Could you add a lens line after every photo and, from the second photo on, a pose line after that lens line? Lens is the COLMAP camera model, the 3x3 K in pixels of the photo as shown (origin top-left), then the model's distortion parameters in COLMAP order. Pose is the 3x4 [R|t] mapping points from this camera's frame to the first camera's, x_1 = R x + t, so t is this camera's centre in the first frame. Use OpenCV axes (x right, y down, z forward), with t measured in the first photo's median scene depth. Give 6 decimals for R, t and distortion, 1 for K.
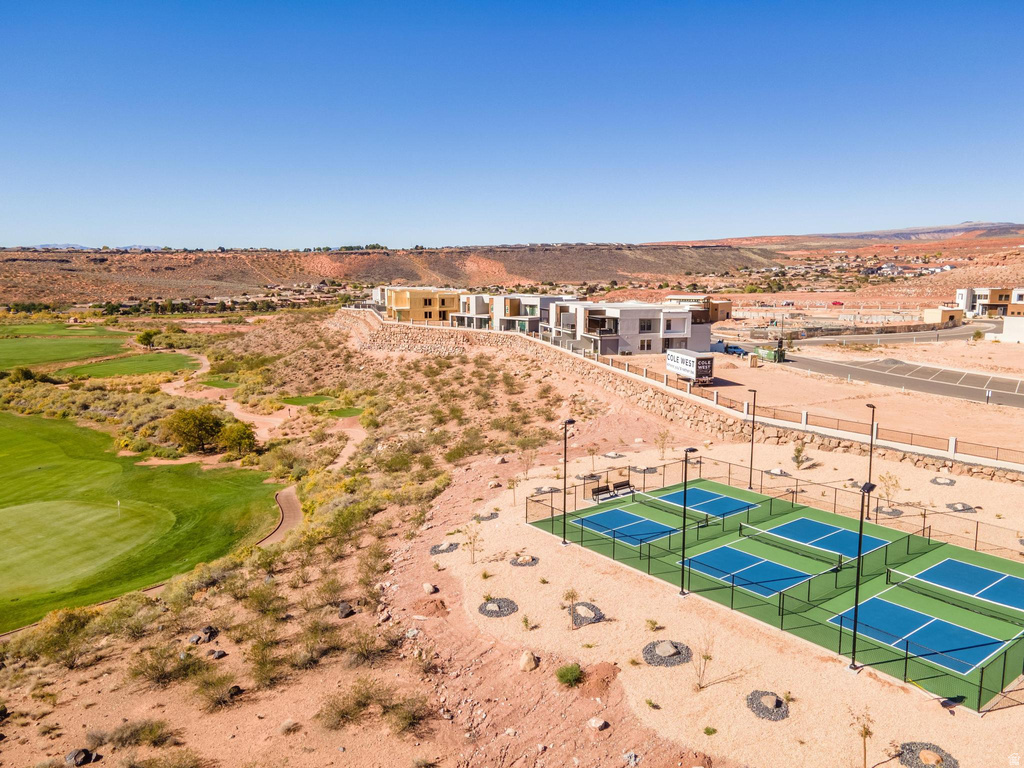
lens RADIAL K [[745.4, 0, 511.8], [0, 745.4, 380.5], [0, 0, 1]] dist [0.027782, 0.037444]
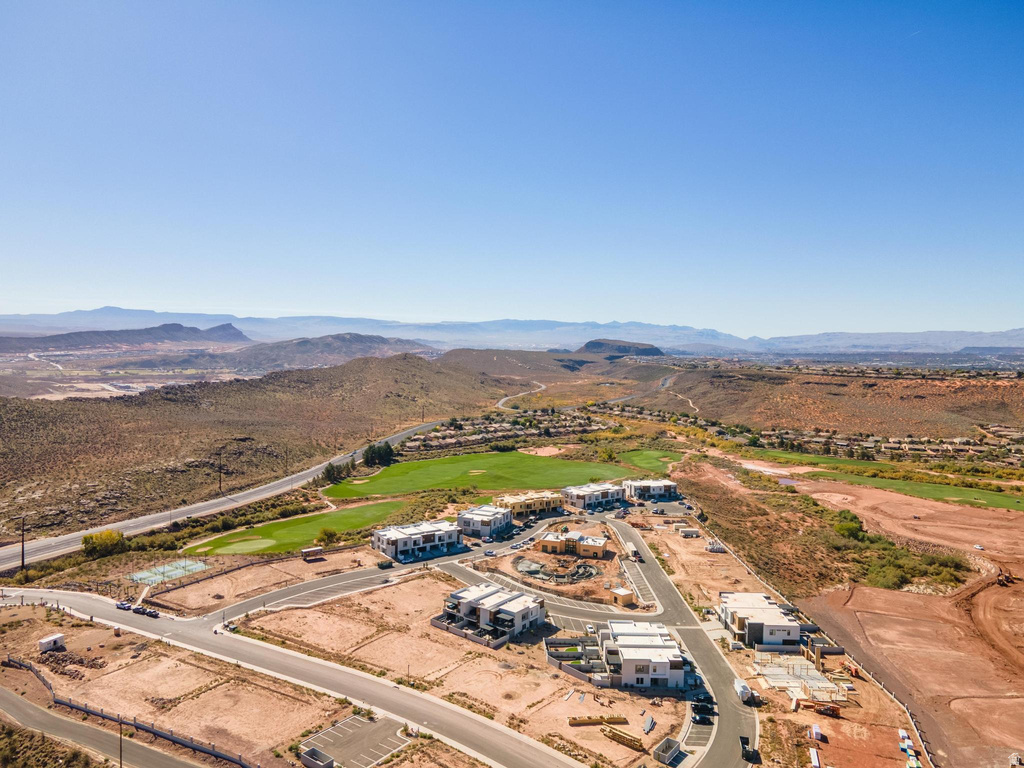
lens RADIAL K [[745.4, 0, 511.8], [0, 745.4, 380.5], [0, 0, 1]] dist [0.027782, 0.037444]
pose [[0.364255, 0.065366, -0.929003, 0.634488], [-0.155222, 0.987842, 0.008644, -0.166060], [0.918273, 0.141053, 0.369972, 0.089752]]
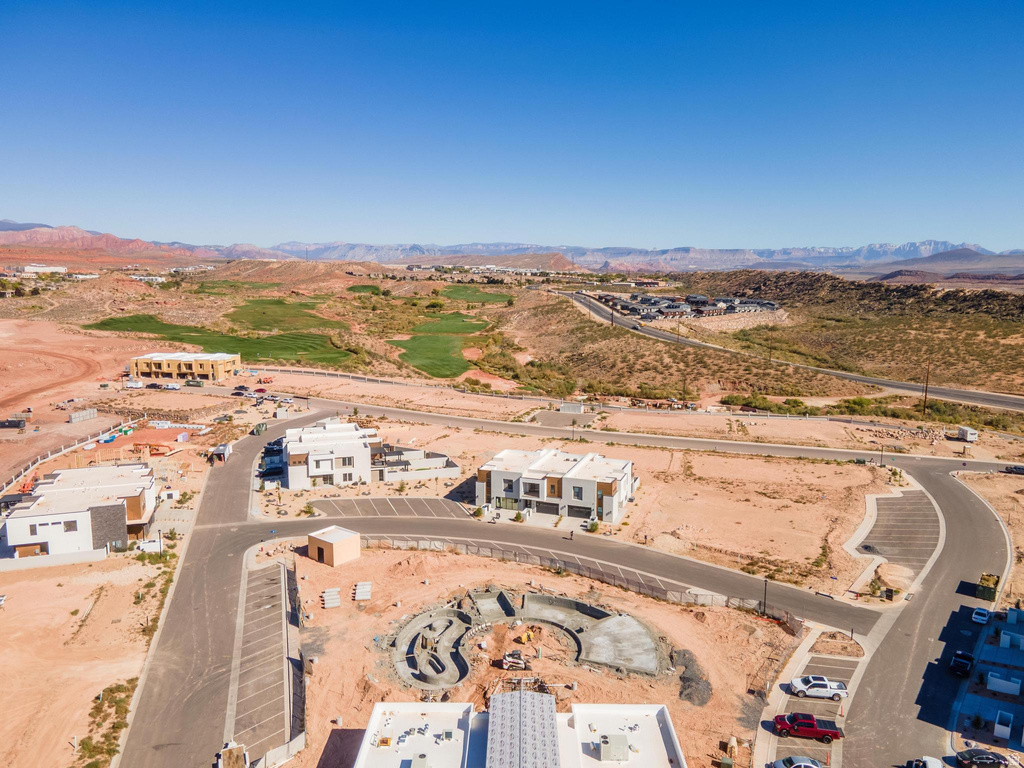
lens RADIAL K [[745.4, 0, 511.8], [0, 745.4, 380.5], [0, 0, 1]] dist [0.027782, 0.037444]
pose [[-0.616594, -0.114662, 0.778886, 0.004845], [0.110877, 0.966829, 0.230104, -0.124190], [-0.779434, 0.228241, -0.583428, 0.440159]]
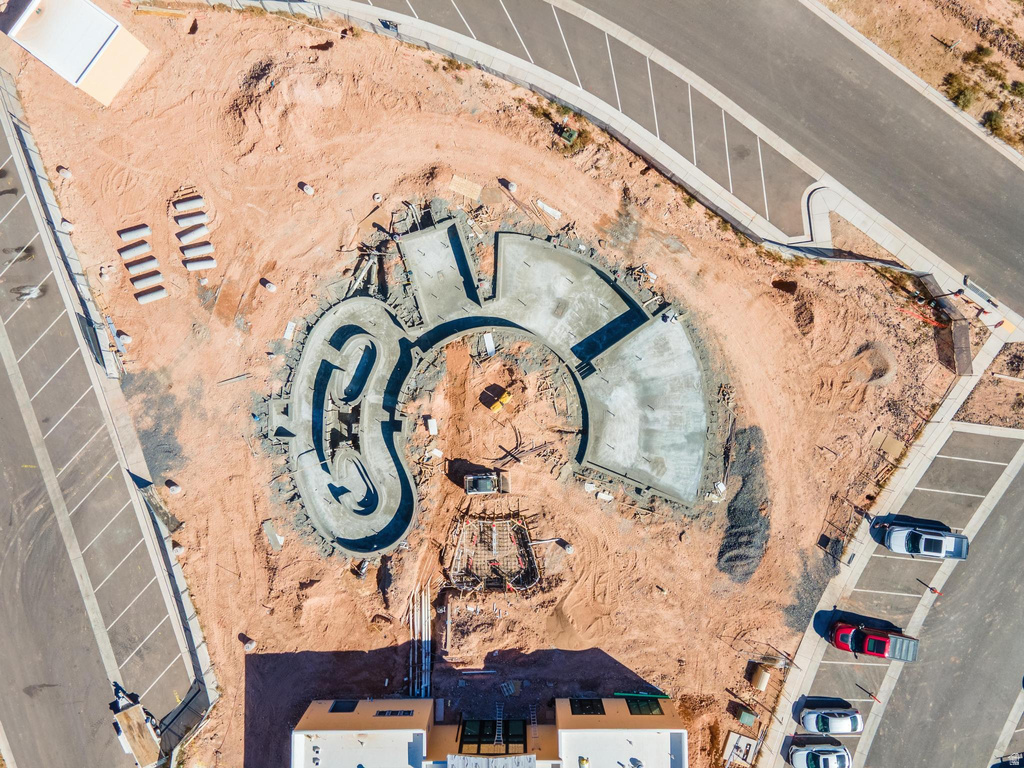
lens RADIAL K [[745.4, 0, 511.8], [0, 745.4, 380.5], [0, 0, 1]] dist [0.027782, 0.037444]
pose [[-0.628876, -0.777469, 0.007559, 0.132891], [0.118489, -0.086225, 0.989205, -0.130603], [-0.768424, 0.622983, 0.146347, 0.330257]]
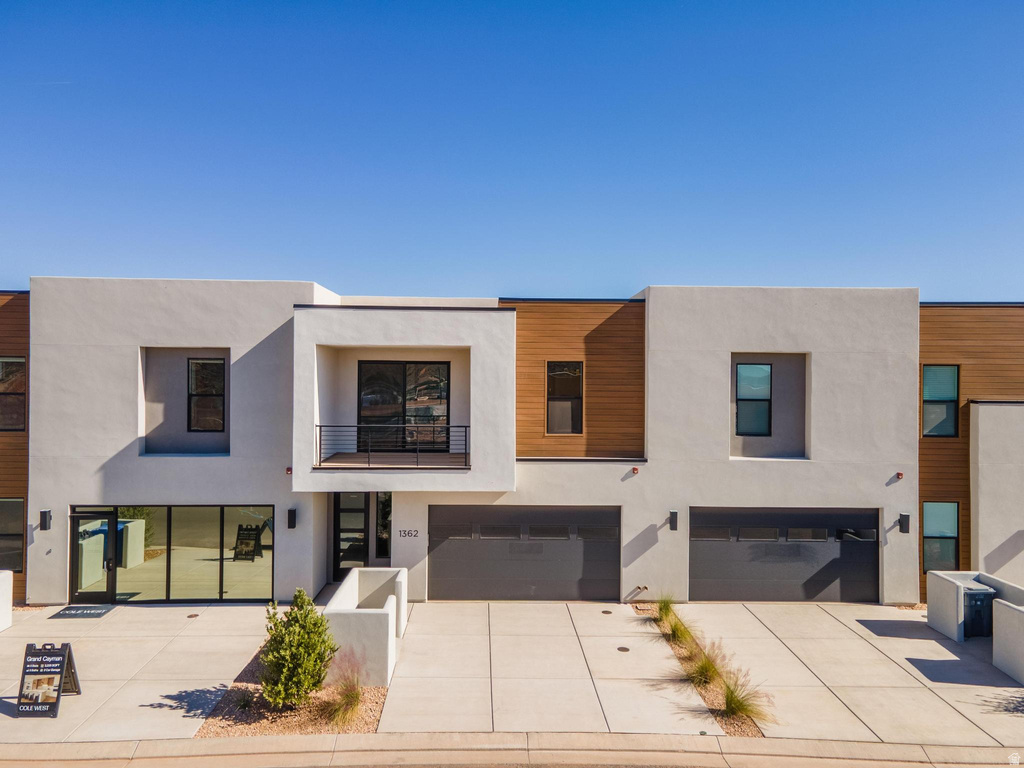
lens RADIAL K [[740.5, 0, 512.0], [0, 740.5, 384.0], [0, 0, 1]] dist [0.031295, 0.010163]
pose [[-0.864717, -0.005375, 0.502231, 0.181459], [0.064633, 0.990438, 0.121881, -0.029759], [-0.498084, 0.137853, -0.856101, 0.313998]]
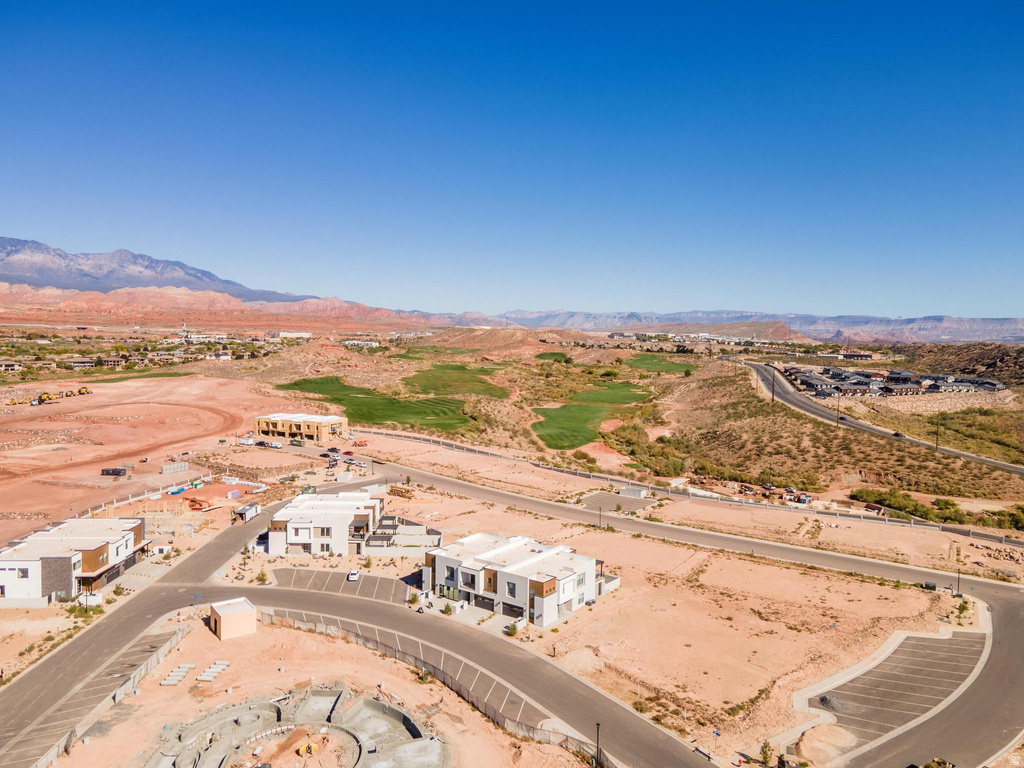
lens RADIAL K [[745.4, 0, 511.8], [0, 745.4, 380.5], [0, 0, 1]] dist [0.027782, 0.037444]
pose [[-0.366732, -0.059592, 0.928416, -0.028776], [0.118208, 0.986873, 0.110037, -0.115903], [-0.922786, 0.150100, -0.354874, 0.354250]]
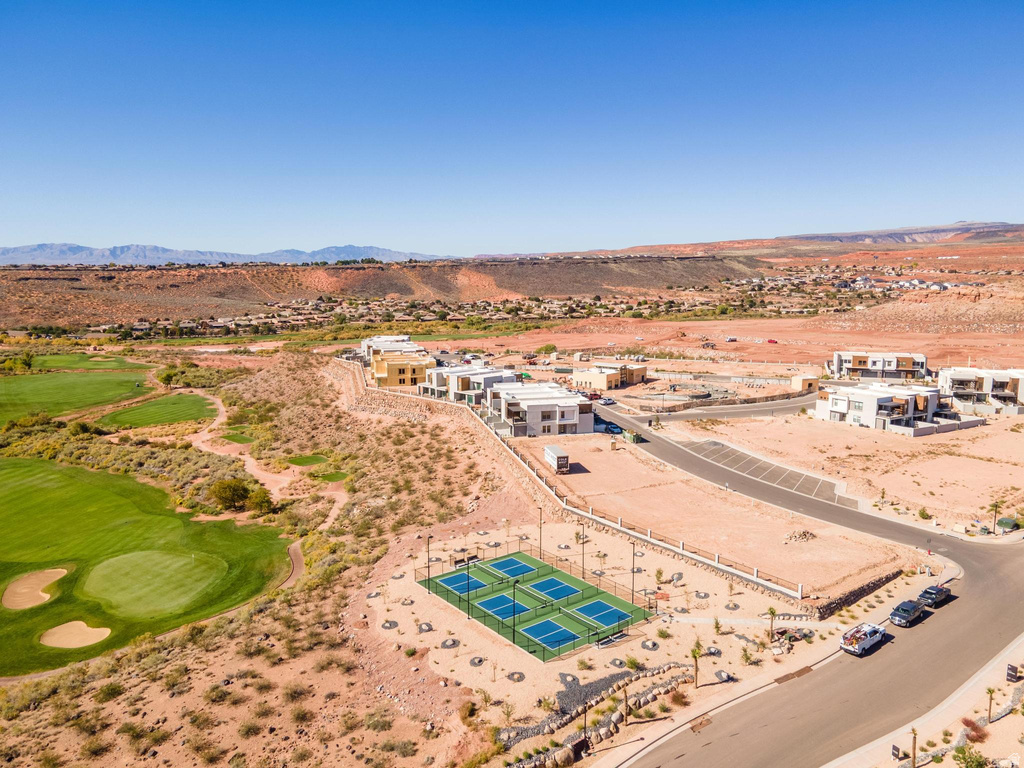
lens RADIAL K [[745.4, 0, 511.8], [0, 745.4, 380.5], [0, 0, 1]] dist [0.027782, 0.037444]
pose [[0.999995, -0.001685, 0.002599, 0.025822], [0.001679, 0.999995, 0.002520, -0.033684], [-0.002603, -0.002516, 0.999993, -0.096866]]
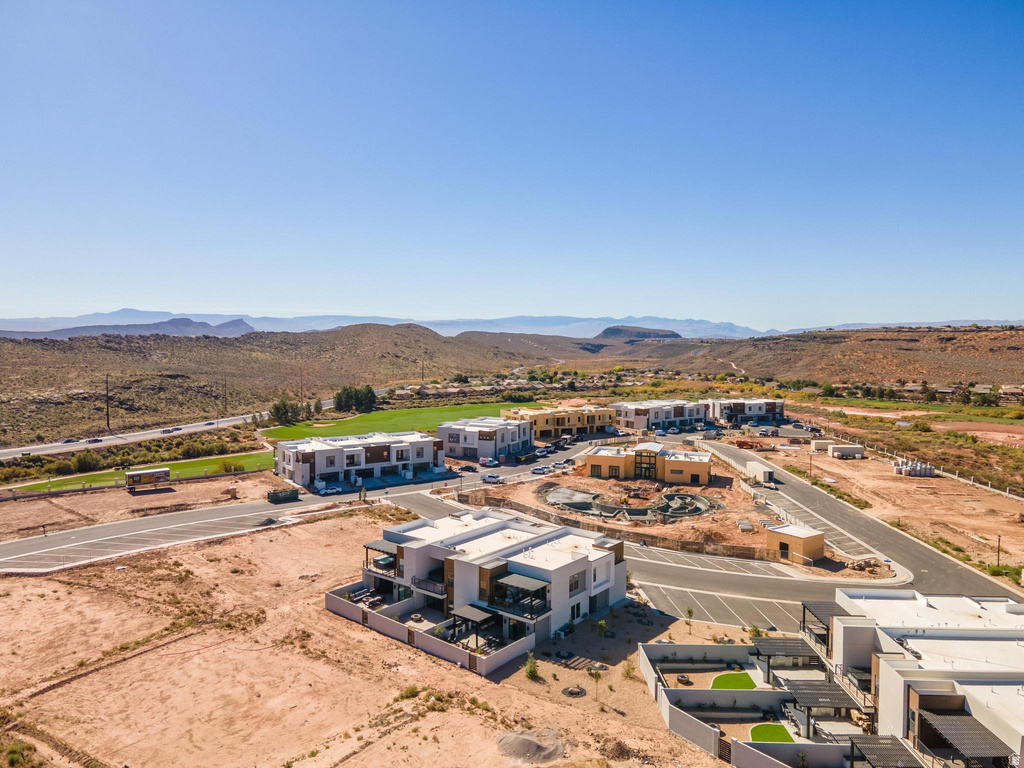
lens RADIAL K [[745.4, 0, 511.8], [0, 745.4, 380.5], [0, 0, 1]] dist [0.027782, 0.037444]
pose [[0.345660, 0.063452, -0.936212, 0.375626], [-0.141834, 0.989781, 0.014716, -0.068132], [0.927579, 0.127700, 0.351127, 0.206373]]
